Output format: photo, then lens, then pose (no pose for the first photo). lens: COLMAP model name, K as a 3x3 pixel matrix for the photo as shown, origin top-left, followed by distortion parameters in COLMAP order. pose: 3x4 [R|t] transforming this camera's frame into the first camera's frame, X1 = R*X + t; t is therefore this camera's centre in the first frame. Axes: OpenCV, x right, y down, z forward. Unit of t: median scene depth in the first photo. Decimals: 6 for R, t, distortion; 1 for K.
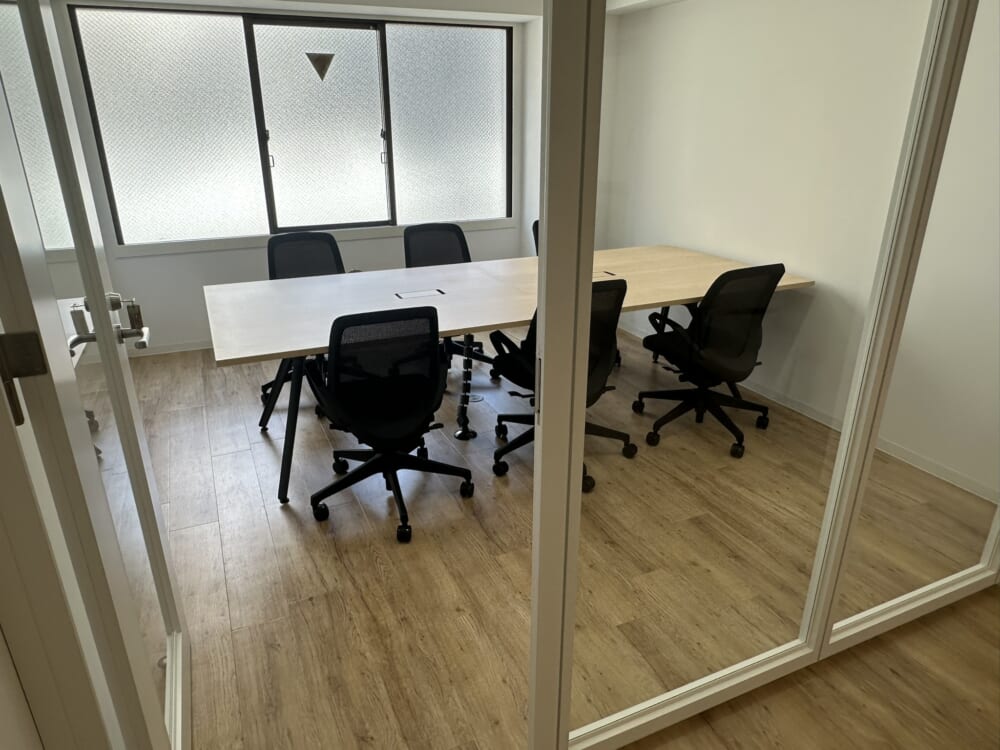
lens RADIAL K [[666.1, 0, 503.3], [0, 666.1, 375.7], [0, 0, 1]] dist [-0.030934, 0.003606]
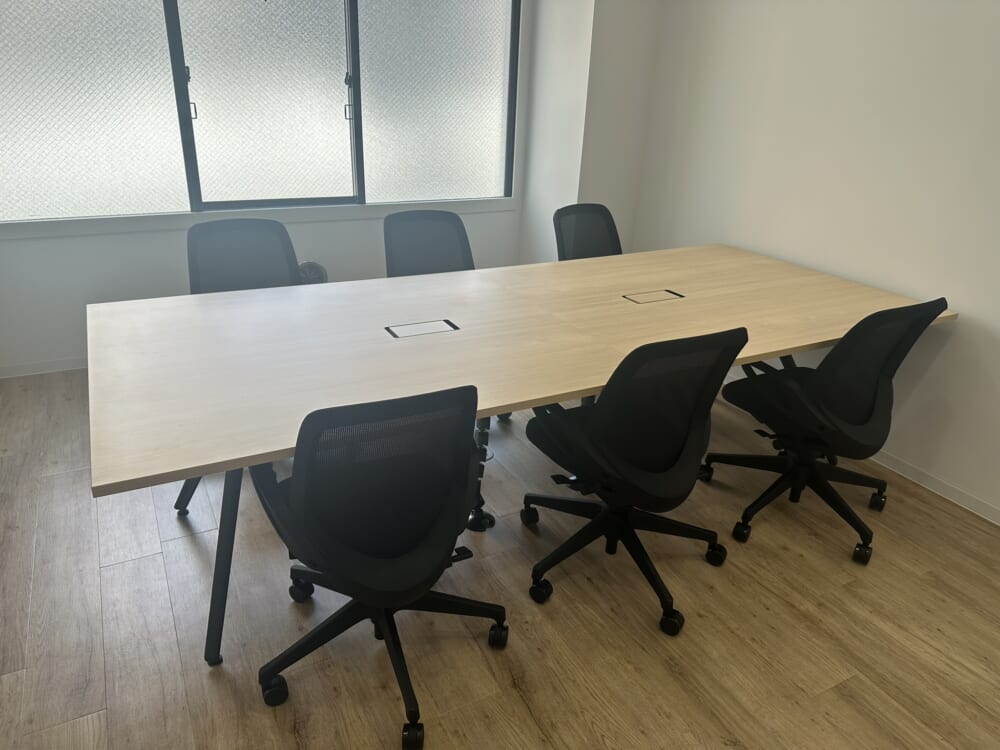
lens RADIAL K [[704.6, 0, 502.8], [0, 704.6, 371.8], [0, 0, 1]] dist [0.003888, -0.017679]
pose [[0.996955, 0.014196, 0.076676, -0.098107], [-0.017386, 0.999004, 0.041095, -0.110326], [-0.076016, -0.042303, 0.996209, 0.281702]]
